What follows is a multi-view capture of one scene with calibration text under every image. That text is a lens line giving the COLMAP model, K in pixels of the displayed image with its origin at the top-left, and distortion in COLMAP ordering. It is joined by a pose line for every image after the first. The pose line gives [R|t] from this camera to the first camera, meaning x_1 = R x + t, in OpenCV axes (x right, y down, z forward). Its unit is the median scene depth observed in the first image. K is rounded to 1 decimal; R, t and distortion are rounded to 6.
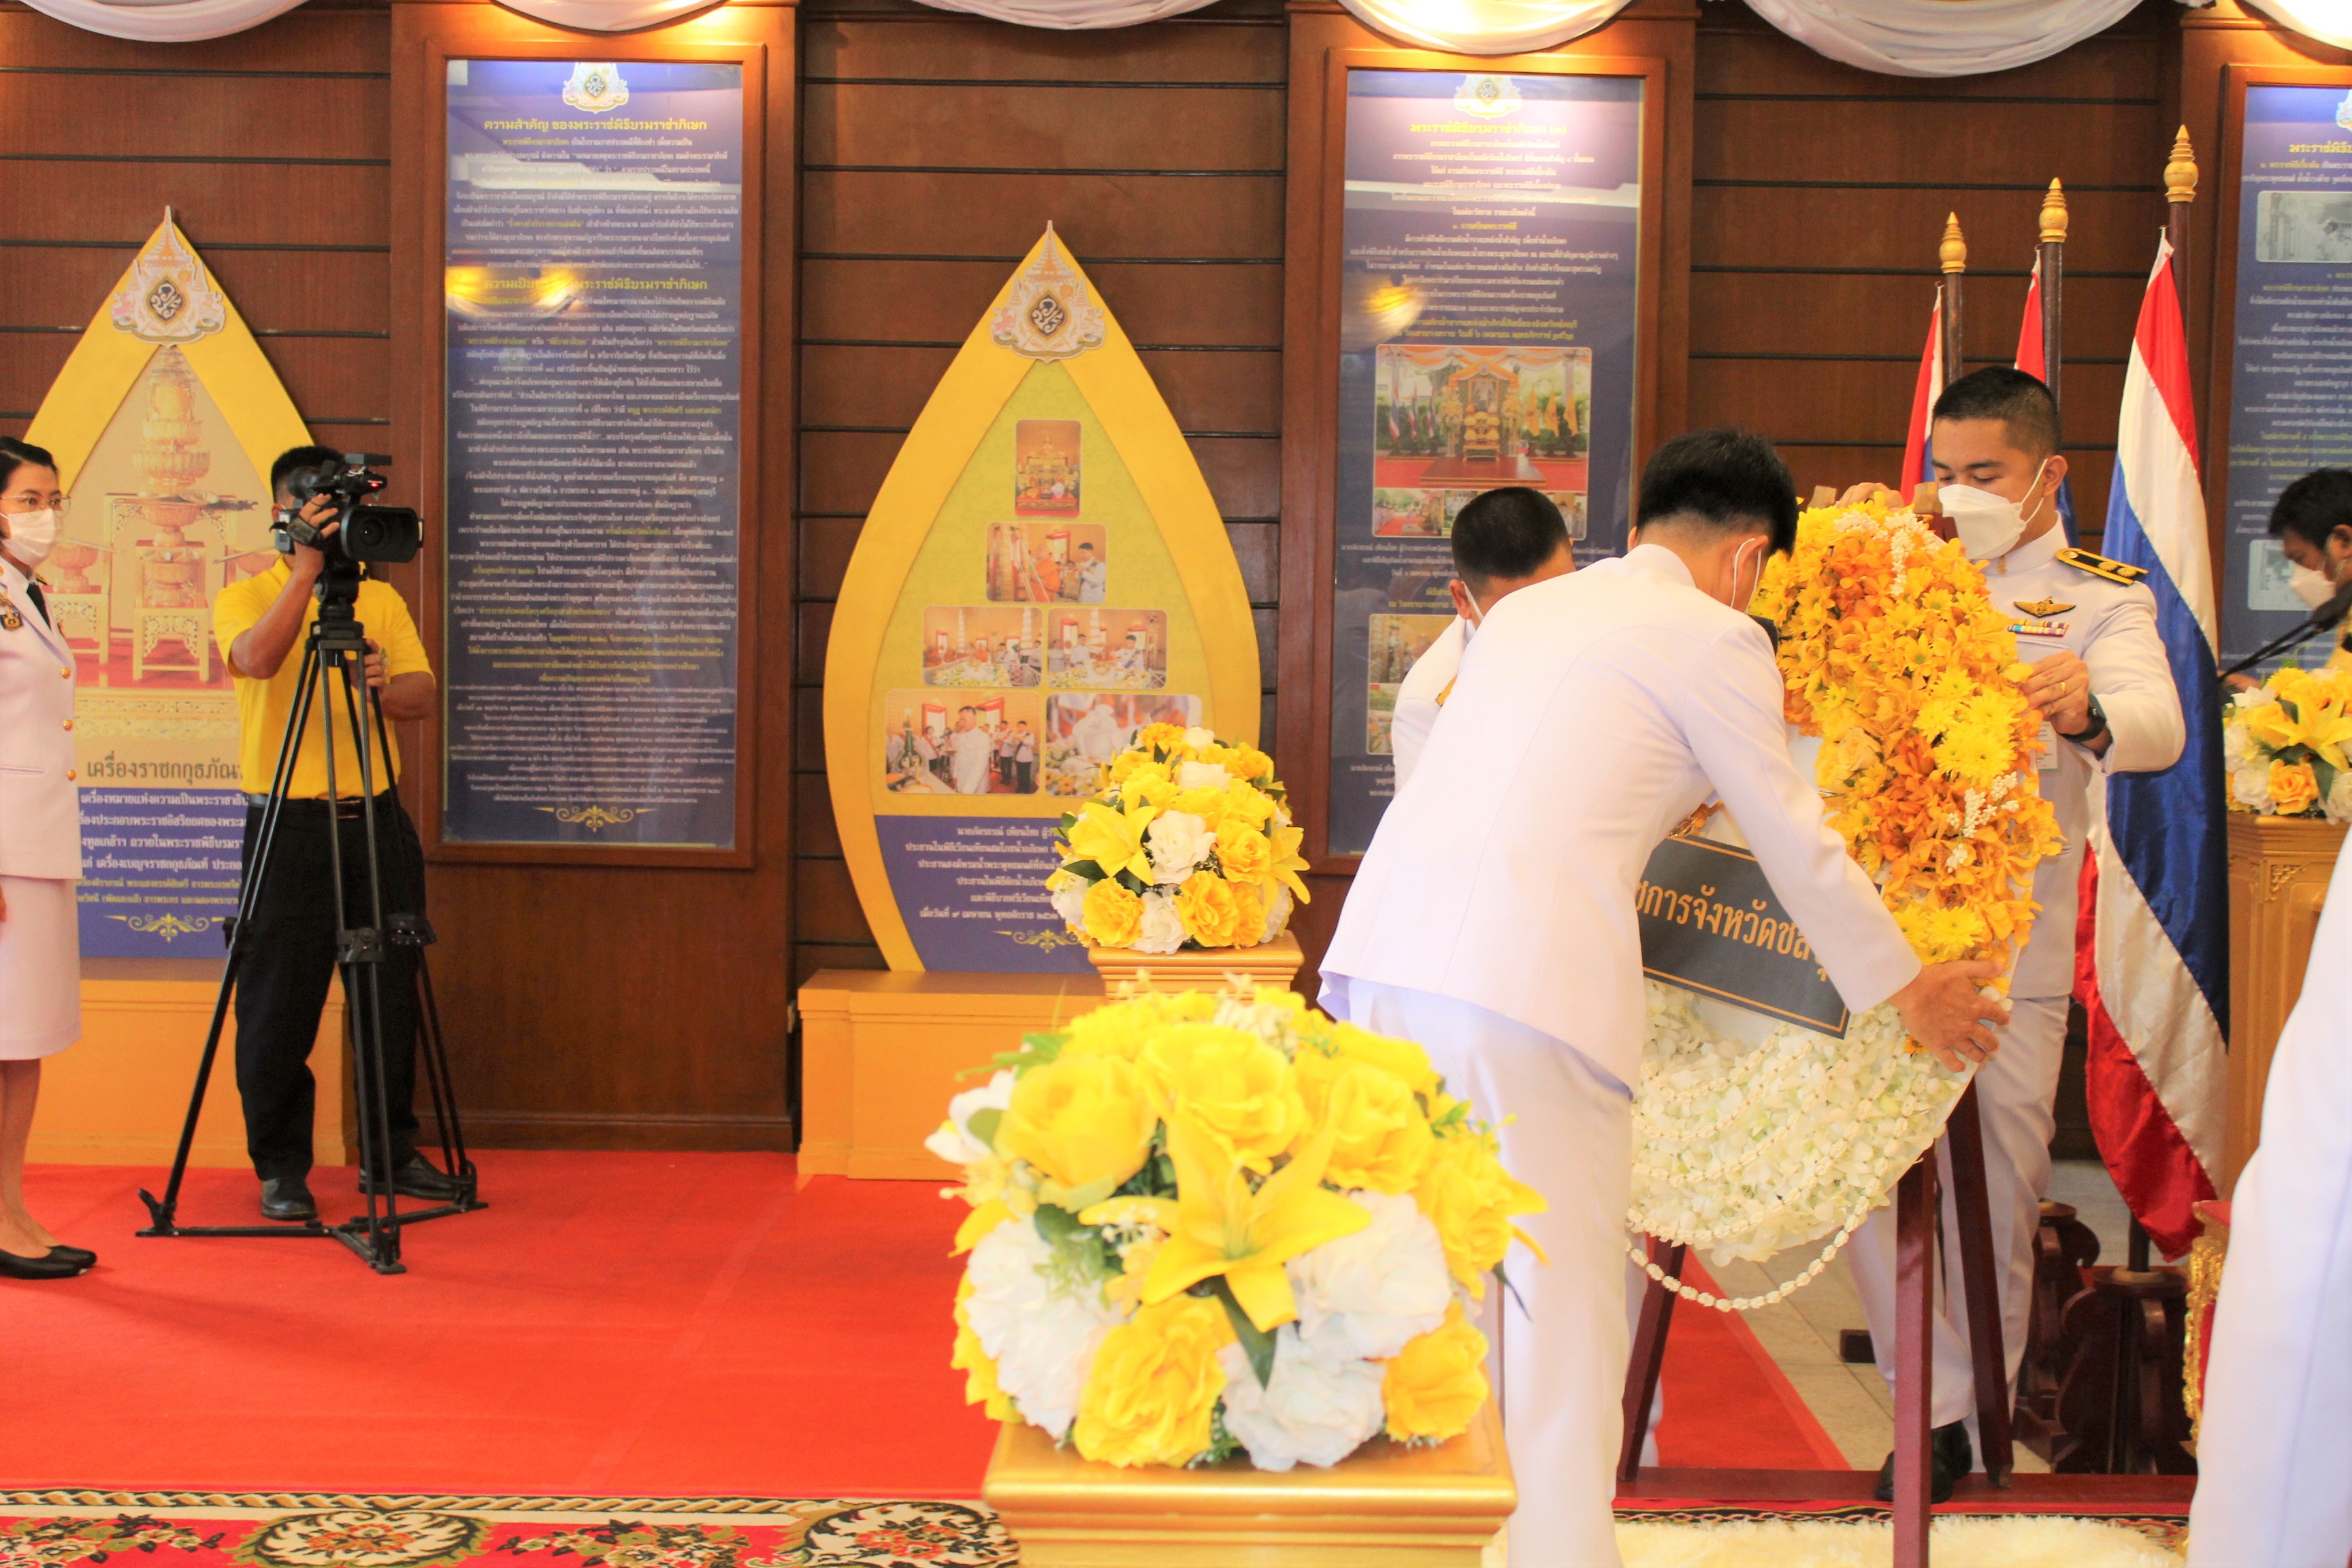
lens RADIAL K [[3312.1, 0, 1178.6], [0, 3312.1, 792.6], [0, 0, 1]] dist [-0.039048, 0.000000]
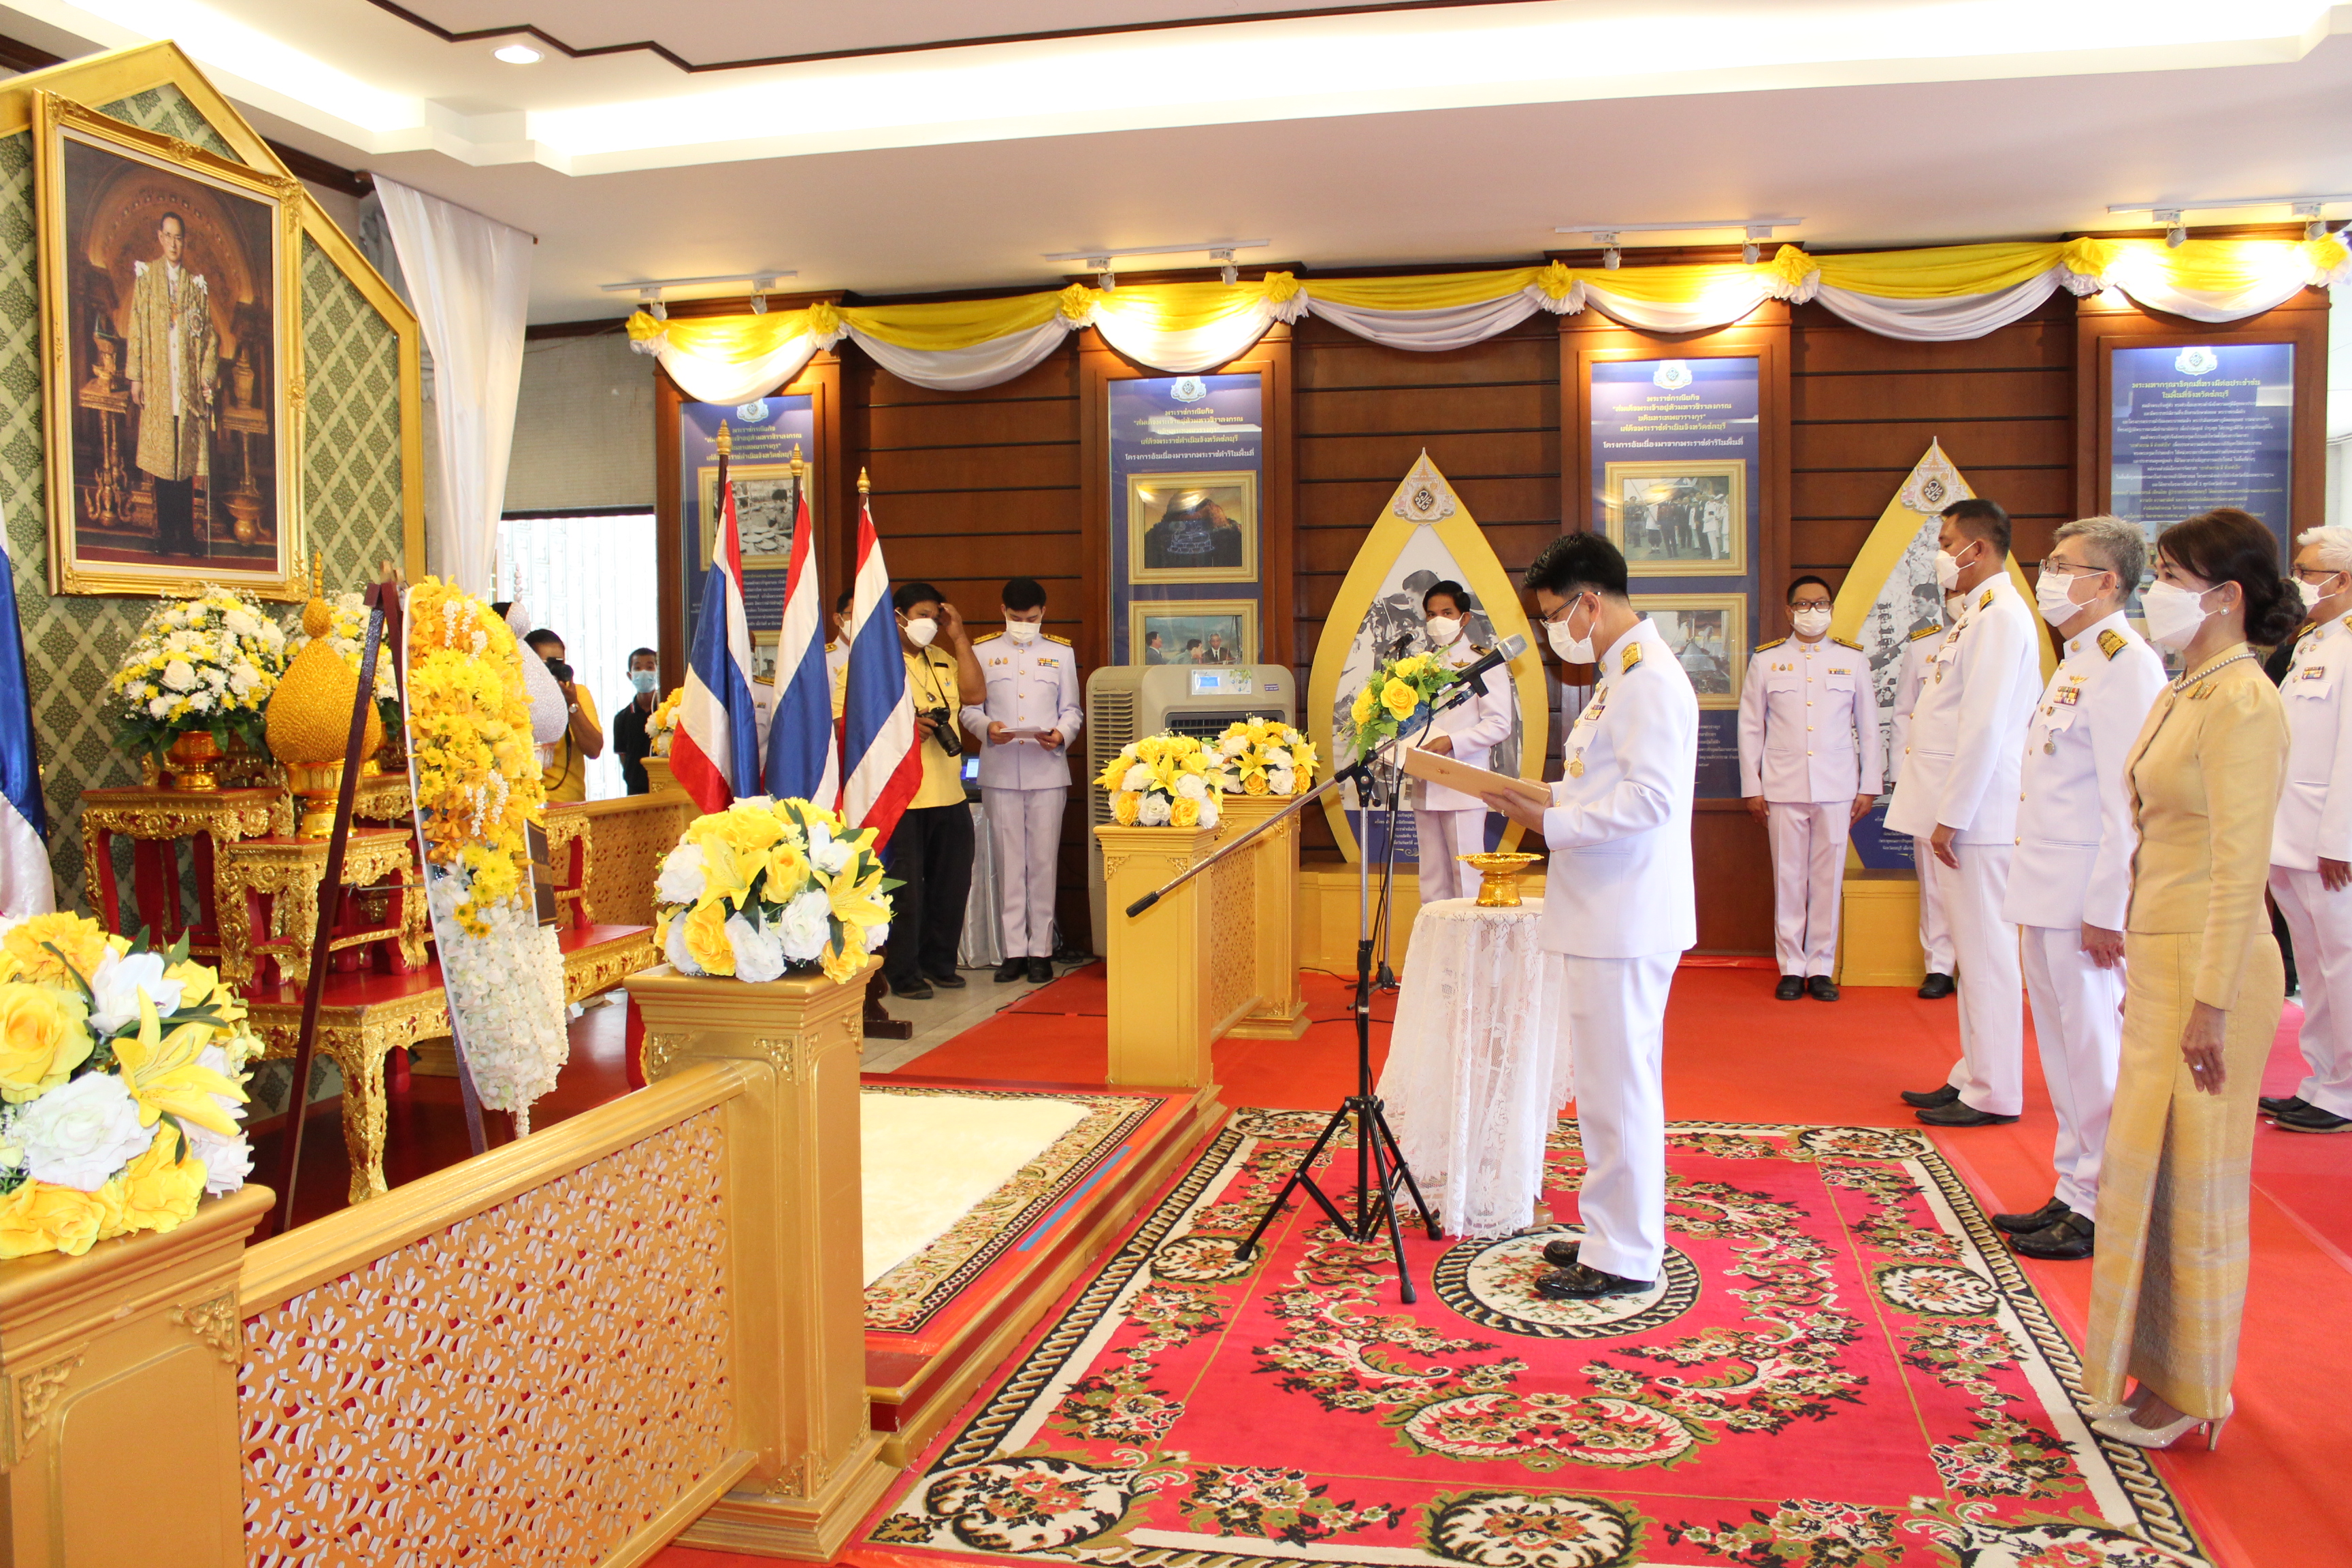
lens RADIAL K [[1940.6, 0, 1162.8], [0, 1940.6, 786.7], [0, 0, 1]] dist [-0.161813, 0.138936]
pose [[-0.972834, -0.018965, 0.230724, -0.157662], [0.008131, 0.993225, 0.115924, -0.050685], [-0.231359, 0.114651, -0.966089, 0.938551]]
